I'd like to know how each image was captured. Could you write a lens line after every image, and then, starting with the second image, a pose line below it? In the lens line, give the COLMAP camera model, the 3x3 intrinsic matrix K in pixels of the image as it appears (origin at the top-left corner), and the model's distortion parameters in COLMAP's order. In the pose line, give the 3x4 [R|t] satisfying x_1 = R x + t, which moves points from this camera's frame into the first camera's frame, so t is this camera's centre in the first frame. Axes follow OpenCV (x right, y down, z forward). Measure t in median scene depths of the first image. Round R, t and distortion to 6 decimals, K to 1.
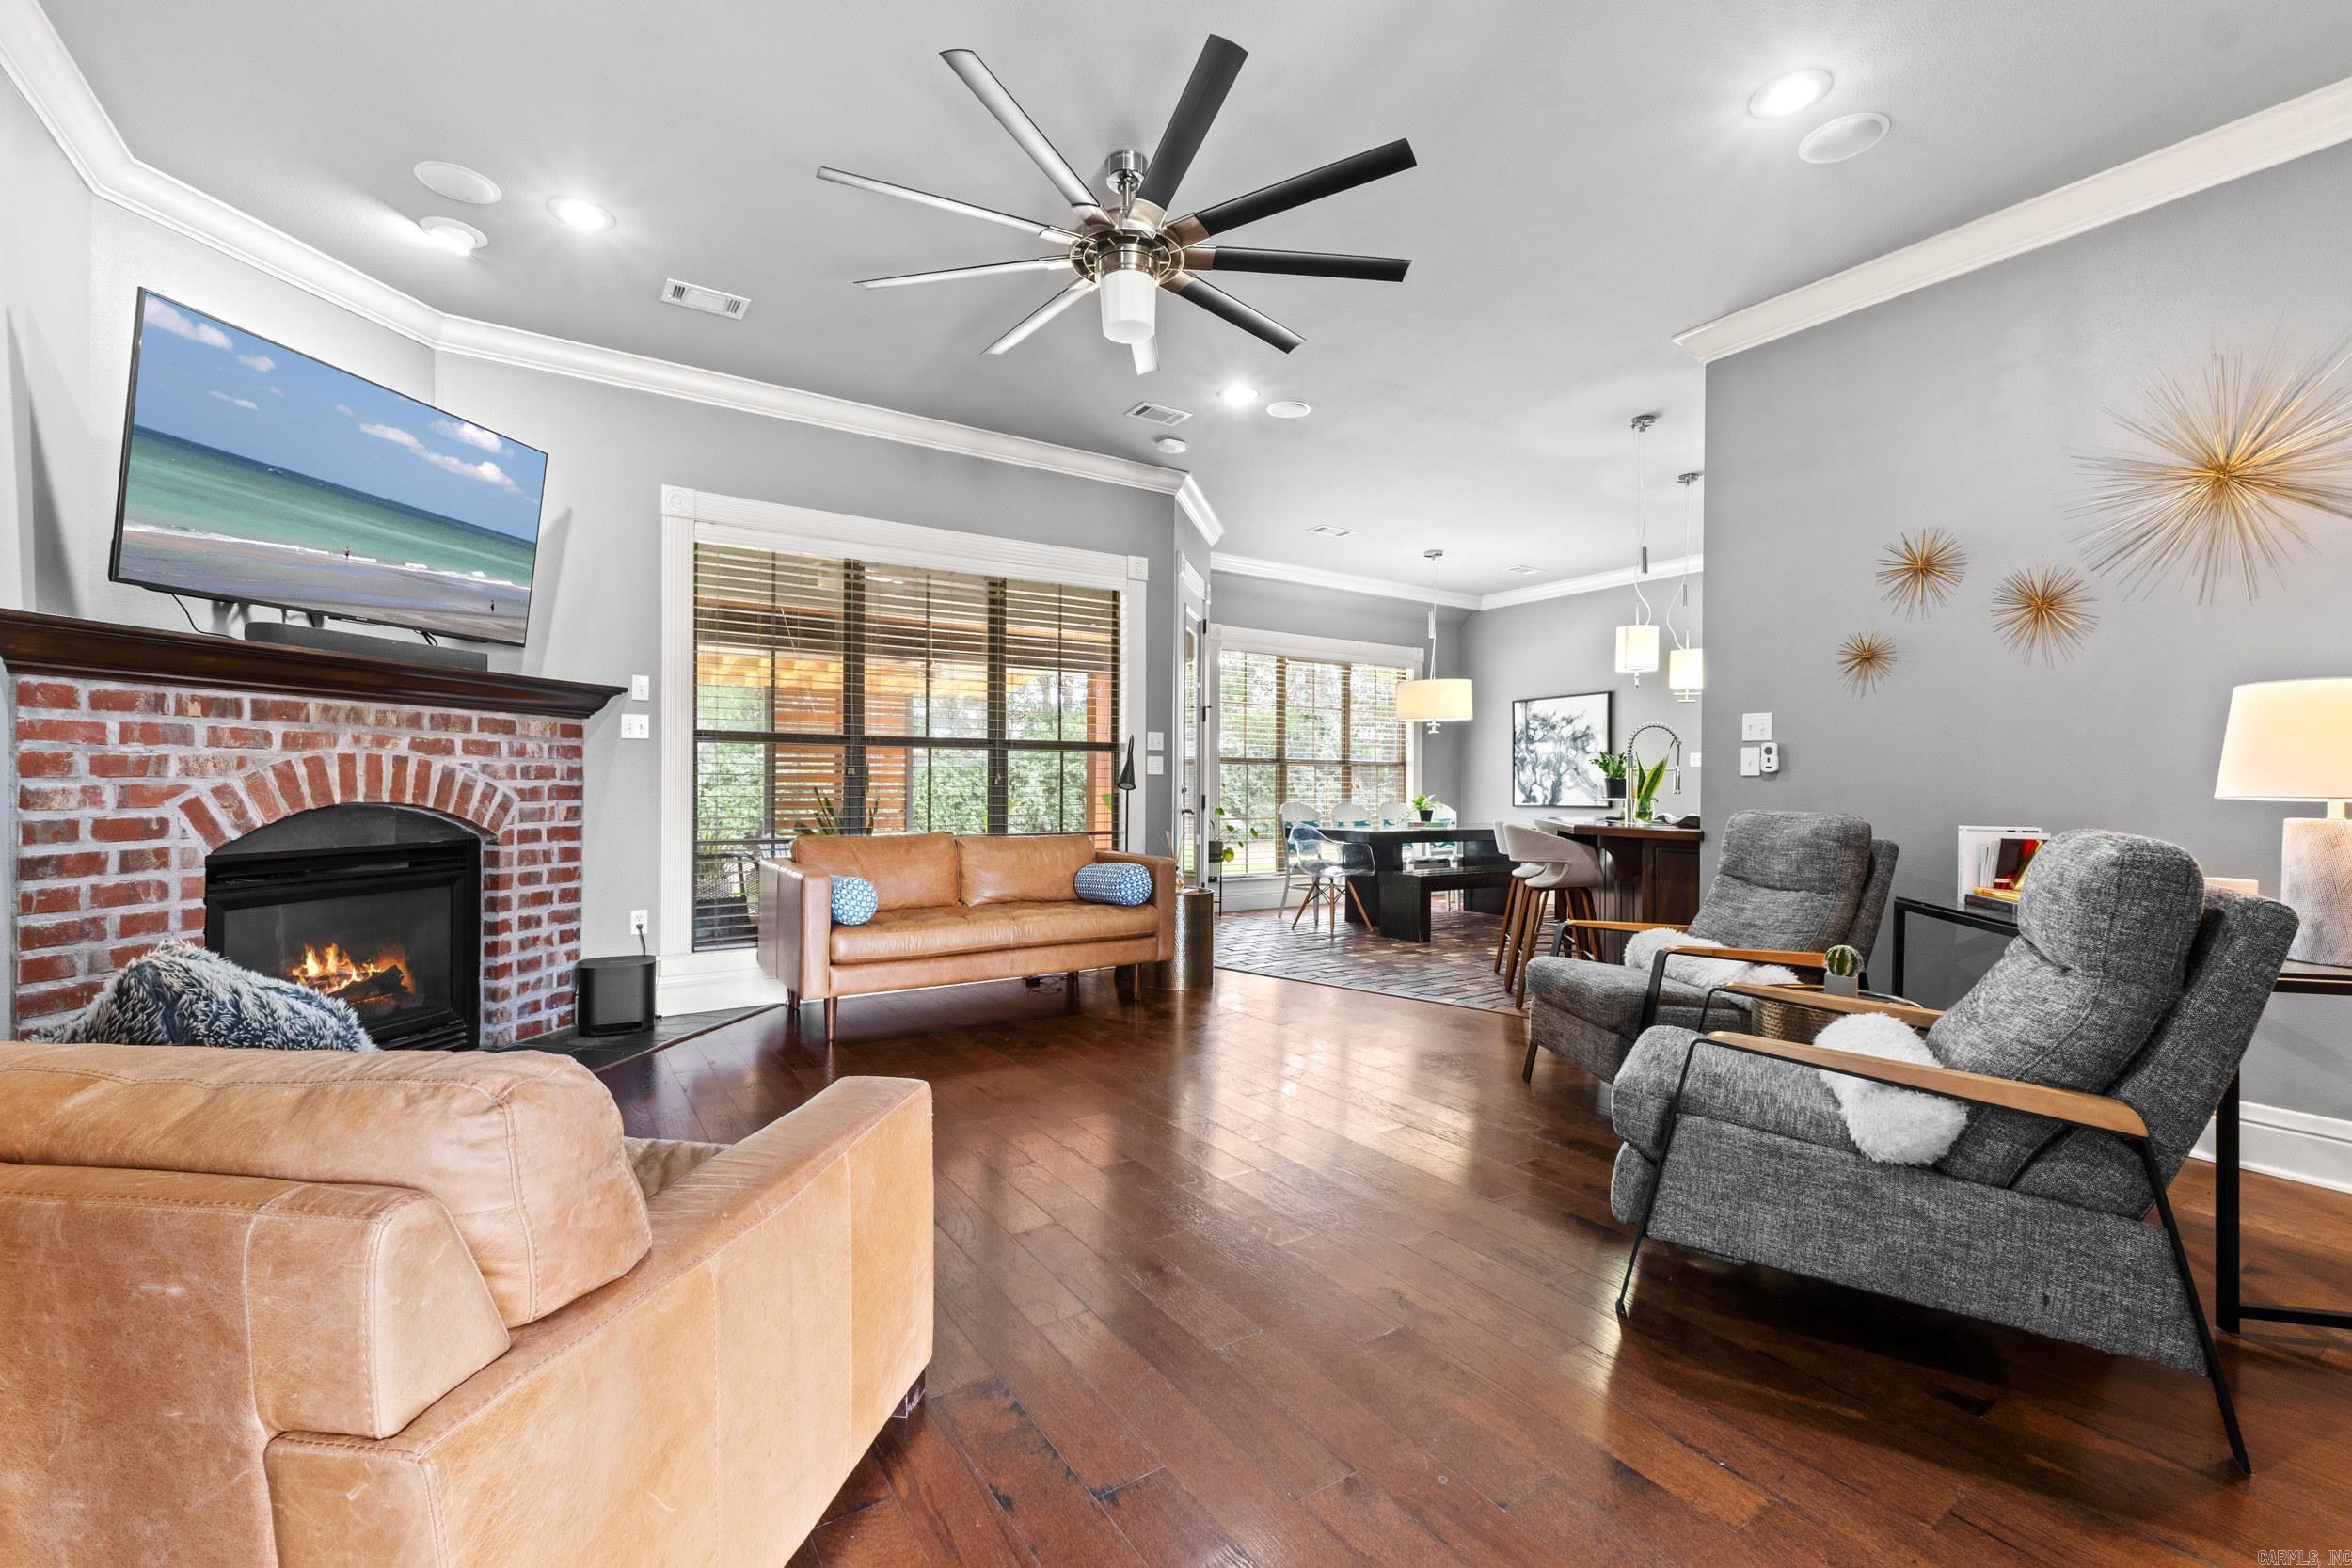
lens RADIAL K [[1003.8, 0, 1190.1], [0, 1003.8, 791.8], [0, 0, 1]] dist [-0.000390, 0.000000]
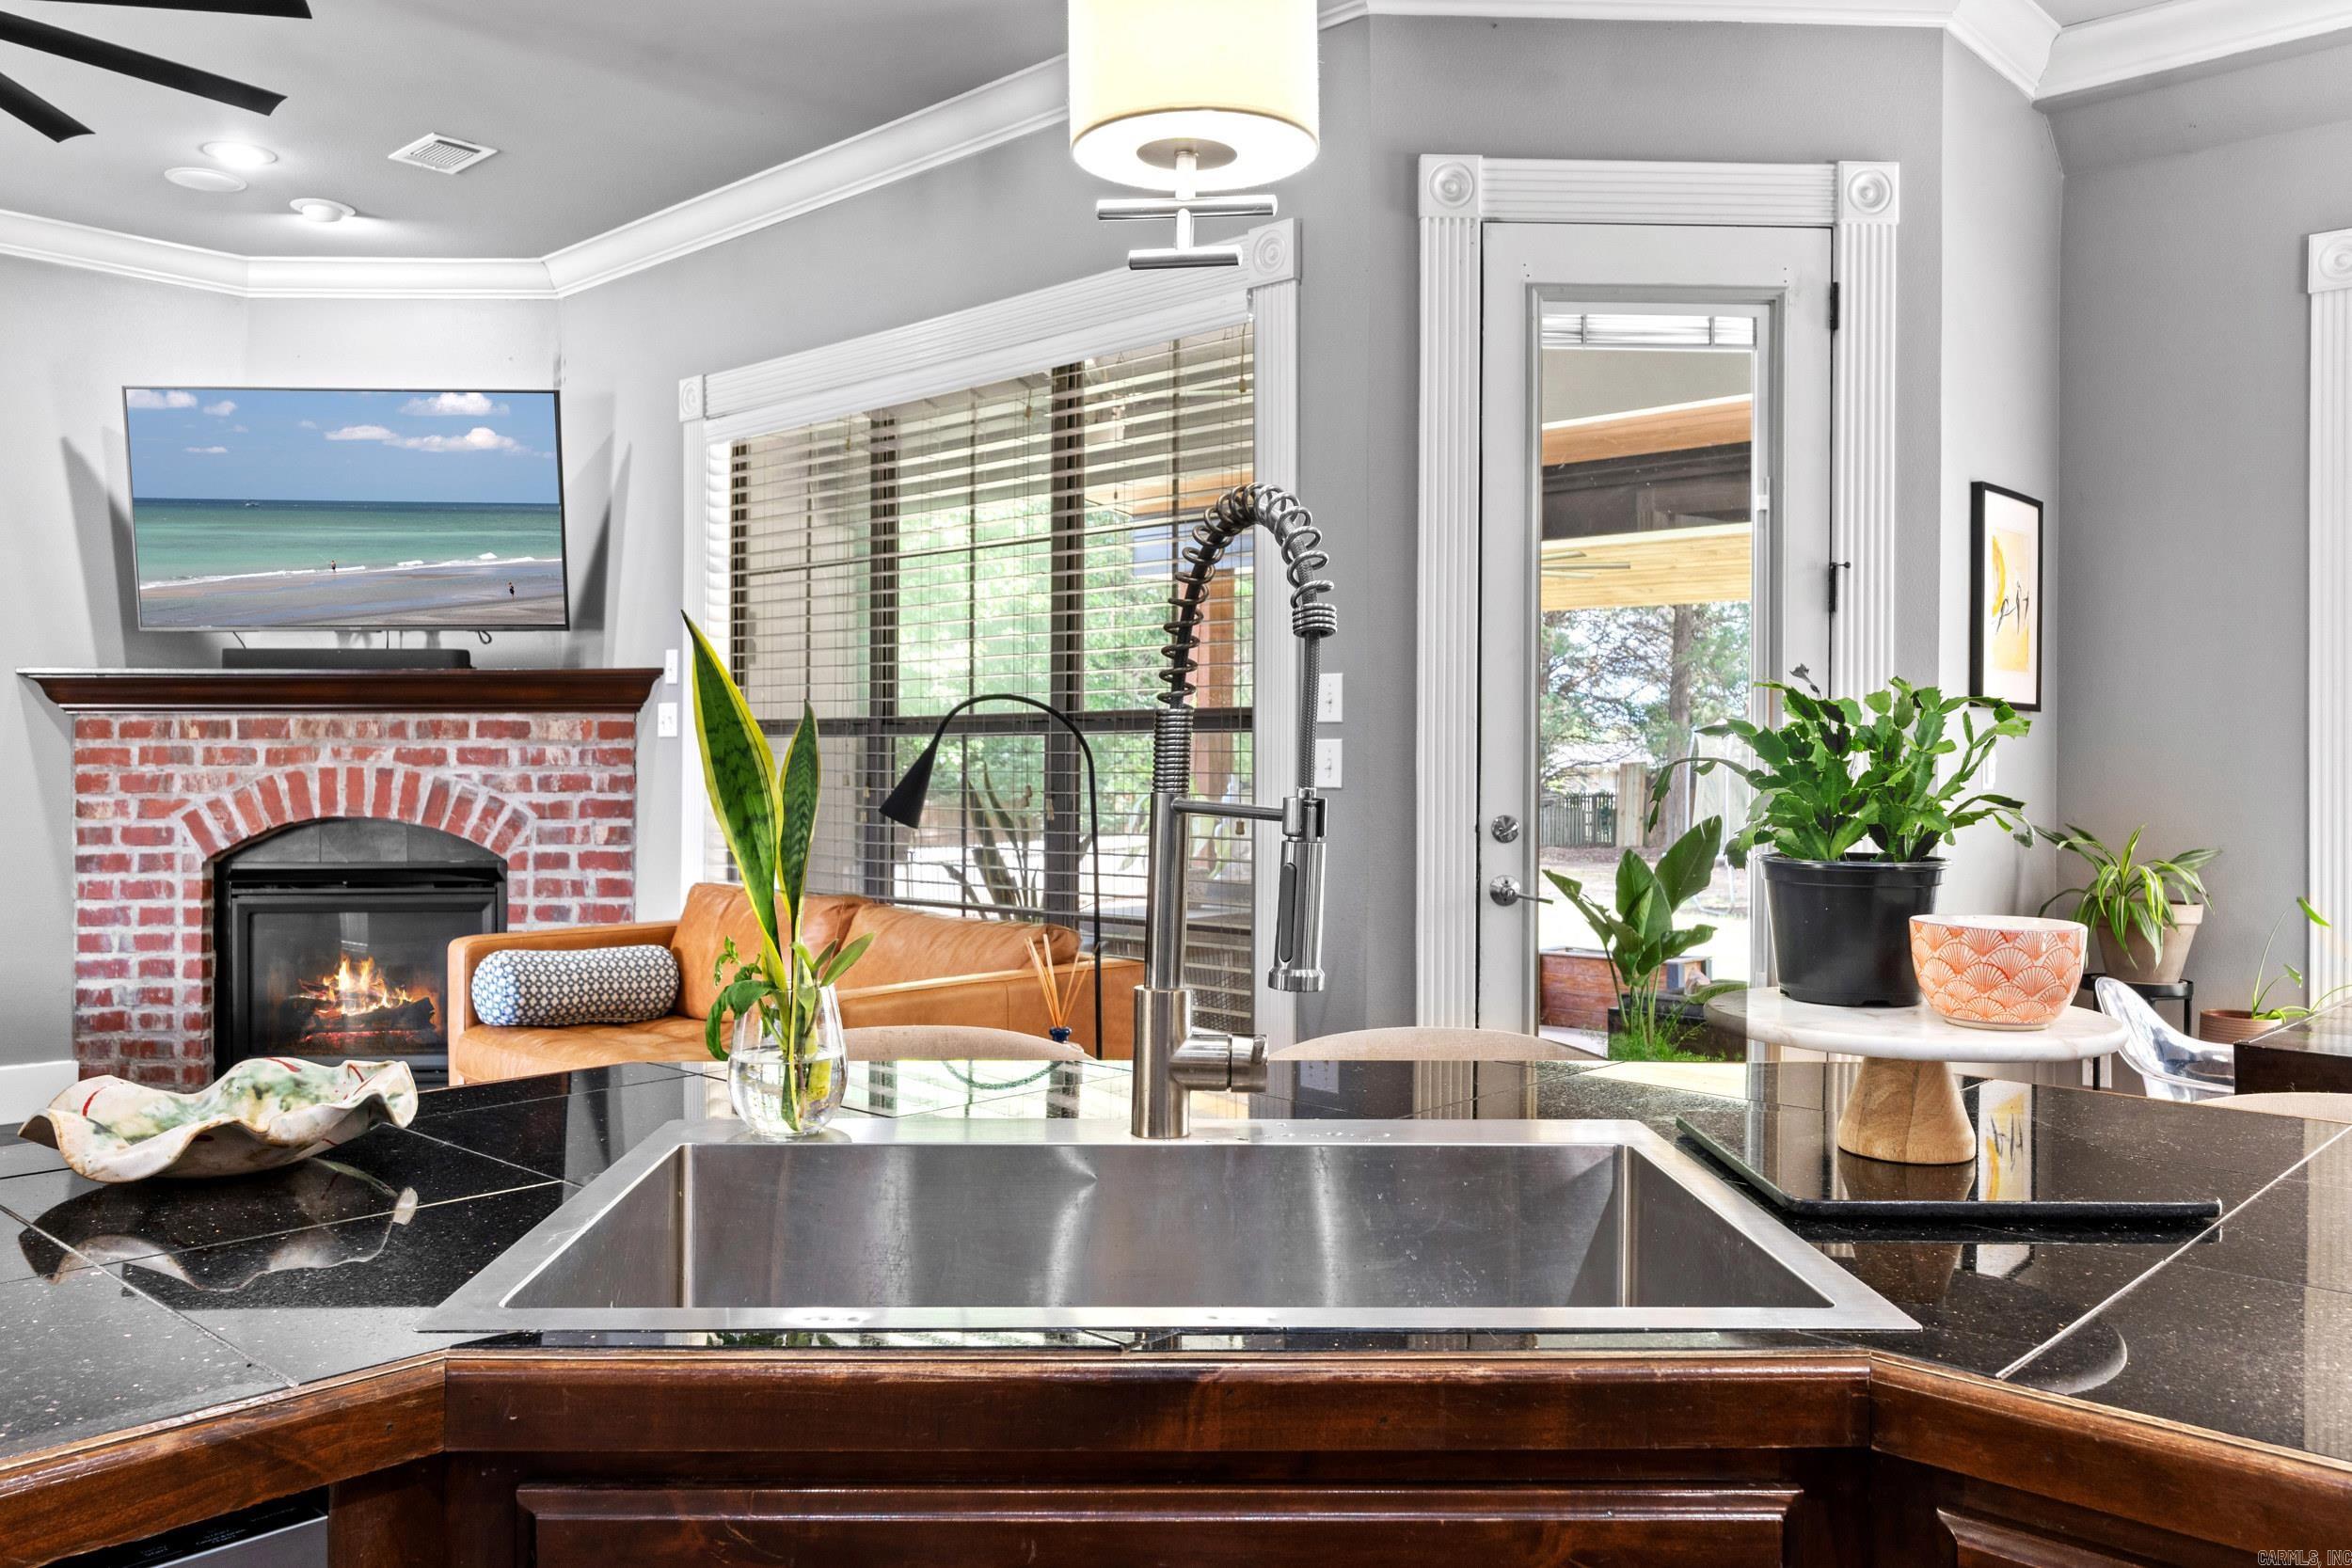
lens RADIAL K [[1803.0, 0, 1193.5], [0, 1803.0, 761.3], [0, 0, 1]] dist [0.005650, -0.038154]
pose [[0.237924, -0.005172, -0.971270, 0.958524], [-0.007501, 0.999946, -0.007162, -0.033065], [0.971255, 0.008989, 0.237873, 1.232634]]
